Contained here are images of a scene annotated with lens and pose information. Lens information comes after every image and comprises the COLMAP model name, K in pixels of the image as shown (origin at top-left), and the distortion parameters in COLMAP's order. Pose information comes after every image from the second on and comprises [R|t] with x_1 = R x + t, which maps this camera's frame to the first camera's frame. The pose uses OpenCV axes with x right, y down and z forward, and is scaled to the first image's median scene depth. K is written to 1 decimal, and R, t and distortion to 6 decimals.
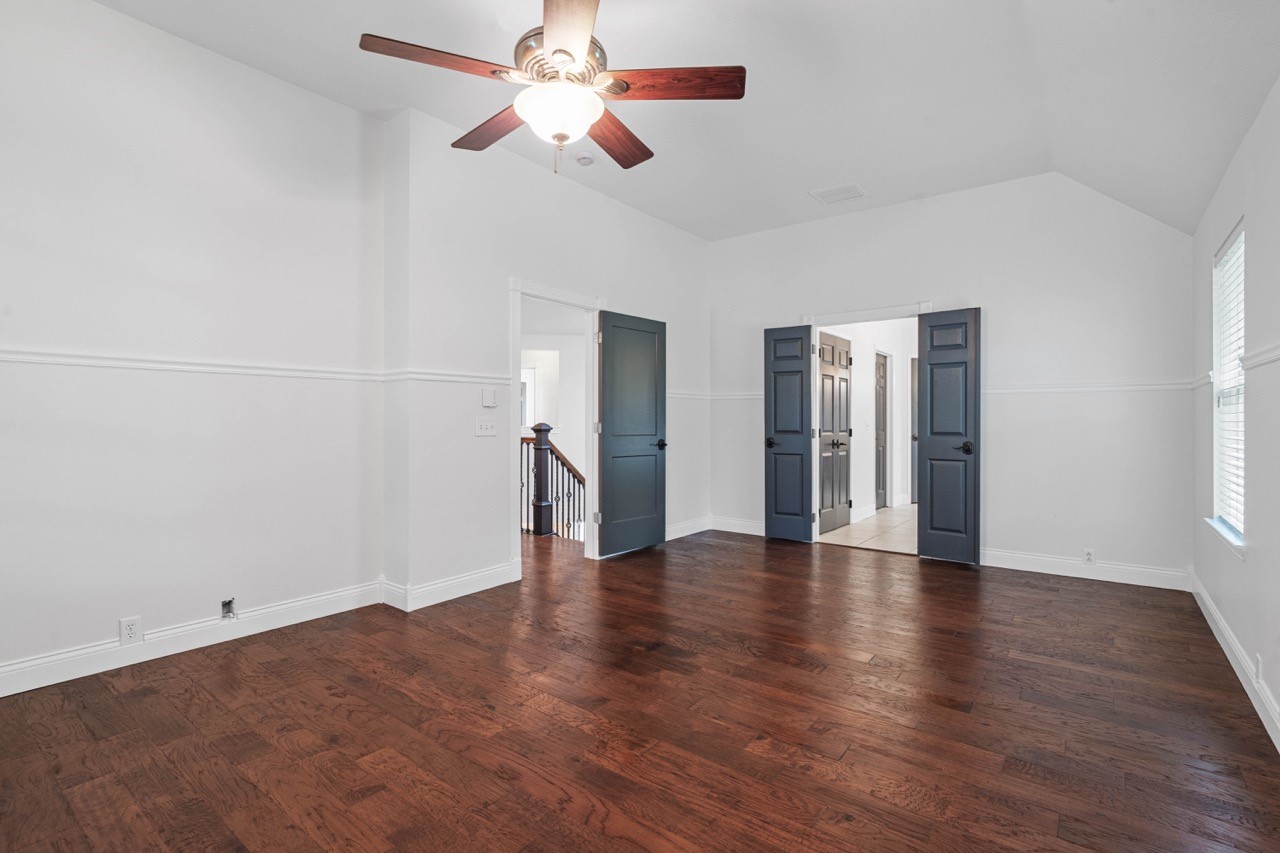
lens RADIAL K [[607.9, 0, 641.3], [0, 607.9, 422.0], [0, 0, 1]] dist [-0.003589, -0.002128]
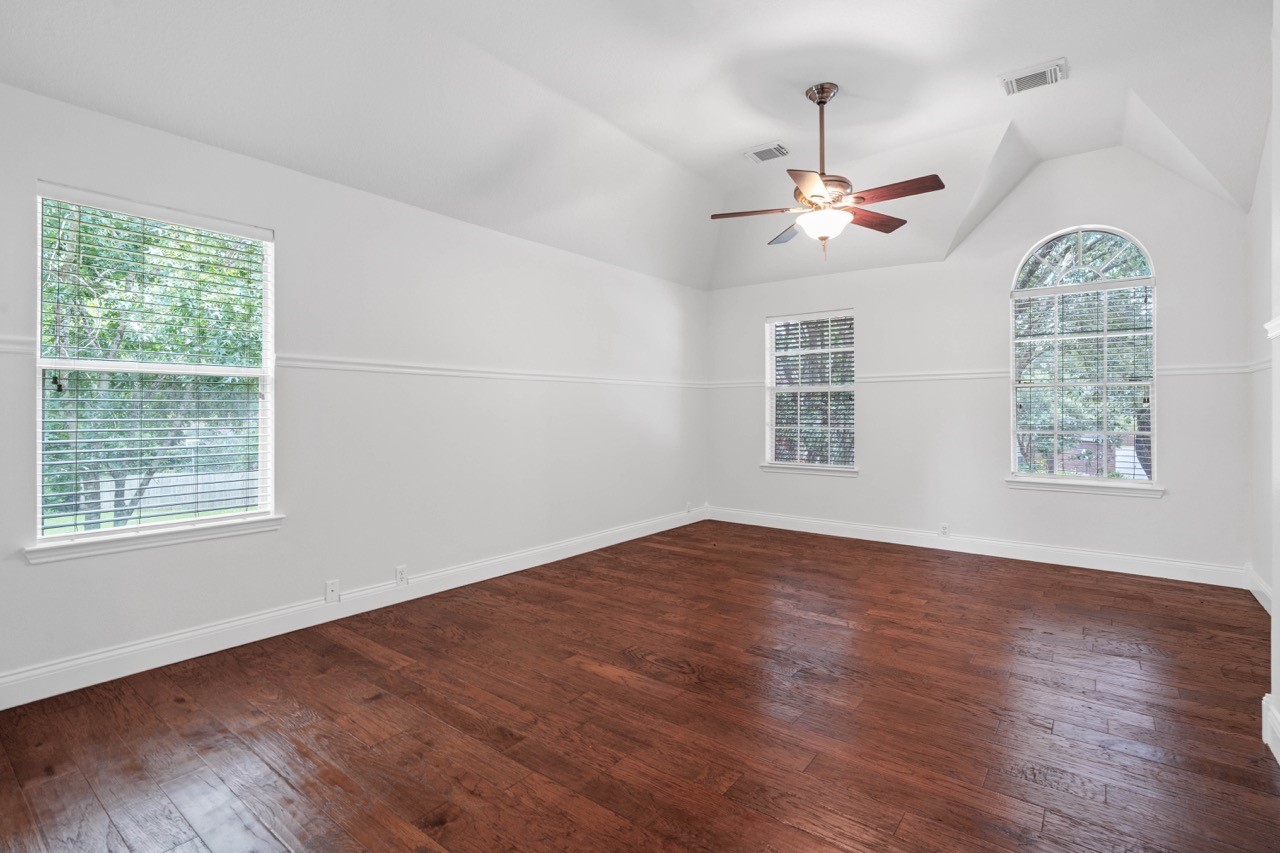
lens RADIAL K [[607.9, 0, 637.4], [0, 607.9, 418.1], [0, 0, 1]] dist [-0.003589, -0.002128]
pose [[-0.999963, -0.004709, 0.007228, 0.341120], [-0.004608, 0.999894, 0.013846, -0.003452], [-0.007292, 0.013812, -0.999878, 2.518375]]
